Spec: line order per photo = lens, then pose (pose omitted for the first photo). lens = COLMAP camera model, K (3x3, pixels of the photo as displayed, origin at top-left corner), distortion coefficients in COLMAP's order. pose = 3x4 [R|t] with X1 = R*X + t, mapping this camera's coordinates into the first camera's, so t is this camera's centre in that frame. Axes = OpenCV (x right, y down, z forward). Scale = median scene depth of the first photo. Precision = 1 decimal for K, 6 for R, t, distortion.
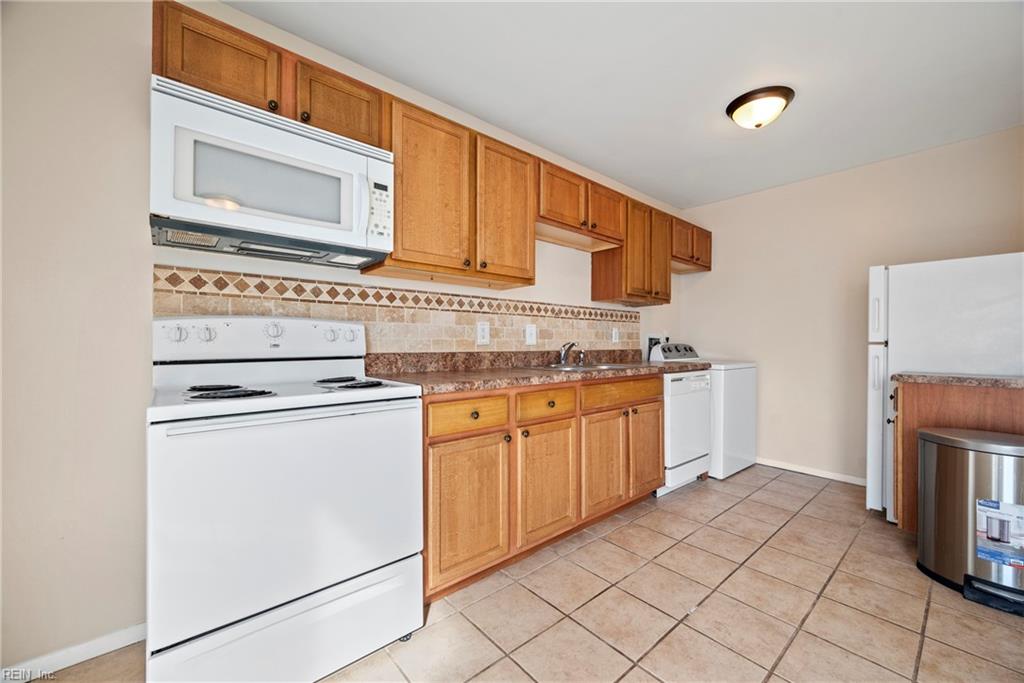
lens RADIAL K [[402.4, 0, 508.1], [0, 402.4, 341.9], [0, 0, 1]] dist [-0.001804, -0.000227]
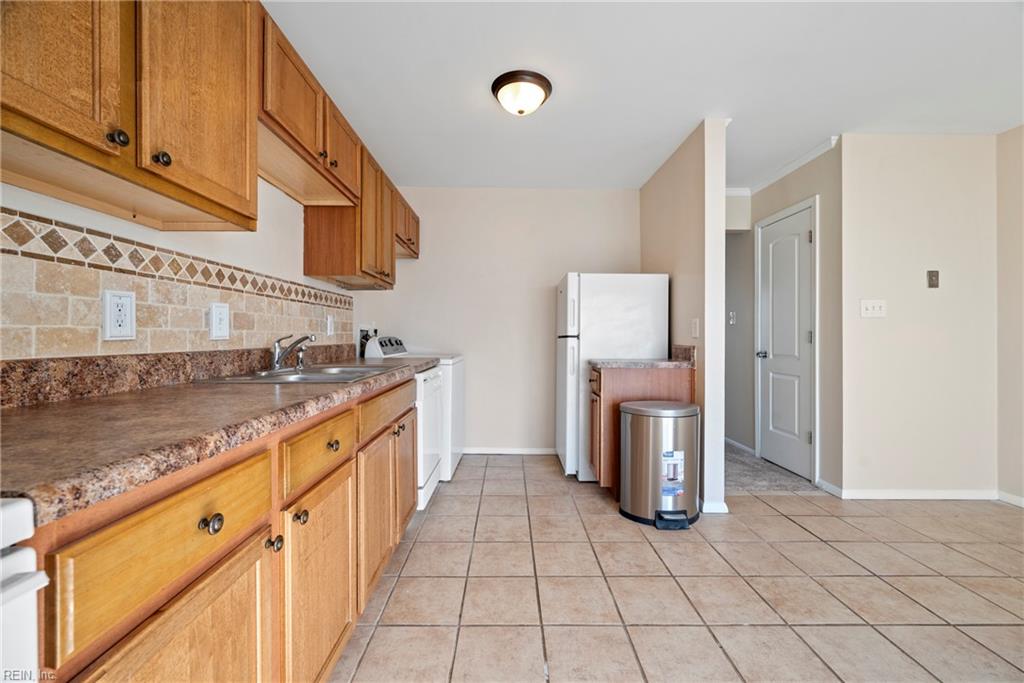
lens RADIAL K [[407.1, 0, 515.7], [0, 407.1, 337.8], [0, 0, 1]] dist [-0.000323, -0.000154]
pose [[0.636819, -0.003276, 0.771007, -0.144521], [-0.003535, 0.999968, 0.007168, -0.000462], [-0.771006, -0.007290, 0.636787, 0.383474]]
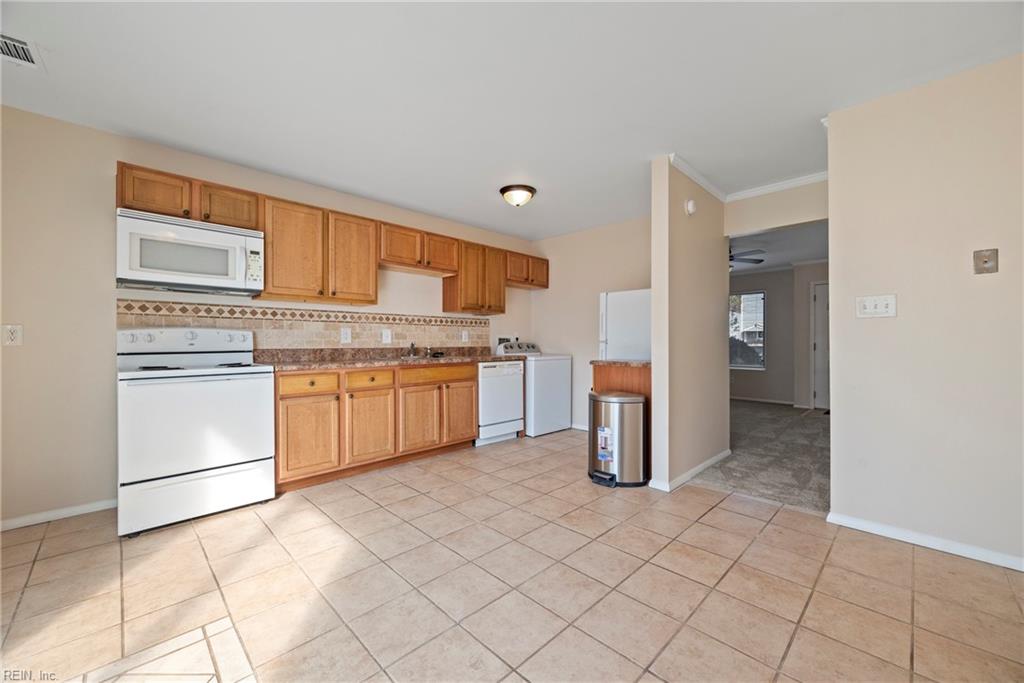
lens RADIAL K [[402.4, 0, 508.1], [0, 402.4, 341.9], [0, 0, 1]] dist [-0.001804, -0.000227]
pose [[0.997379, -0.003295, 0.072278, 0.472162], [0.003101, 0.999991, 0.002805, -0.001516], [-0.072287, -0.002573, 0.997381, -0.592391]]
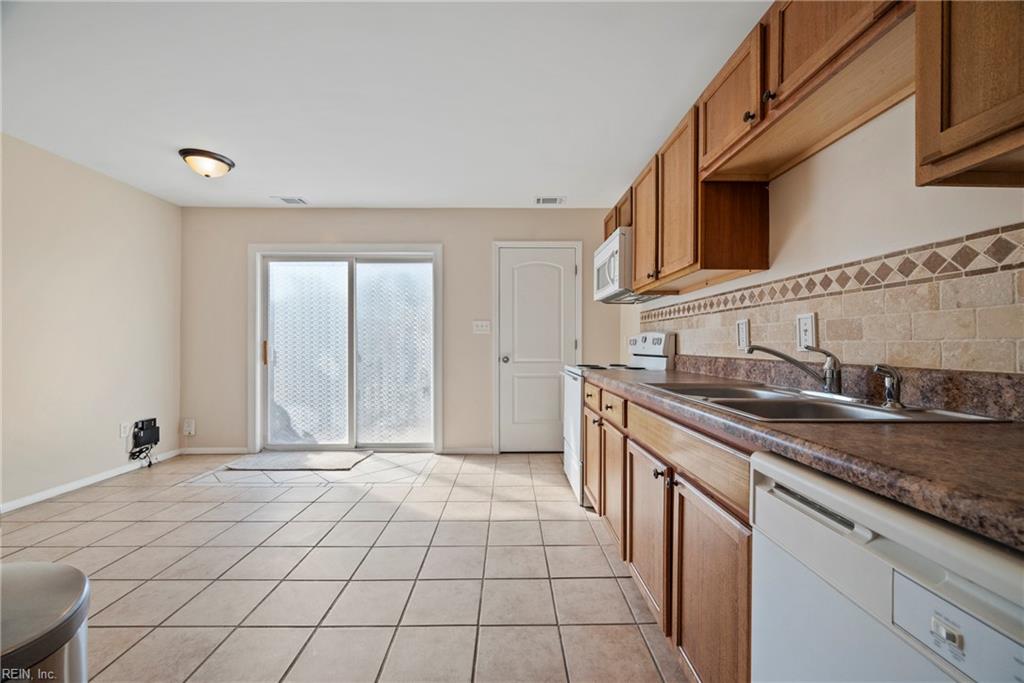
lens RADIAL K [[407.1, 0, 515.7], [0, 407.1, 337.8], [0, 0, 1]] dist [-0.000323, -0.000154]
pose [[-0.636199, -0.015754, -0.771364, 0.901150], [-0.000526, 0.999800, -0.019985, 0.001099], [0.771525, -0.012309, -0.636080, 1.268628]]
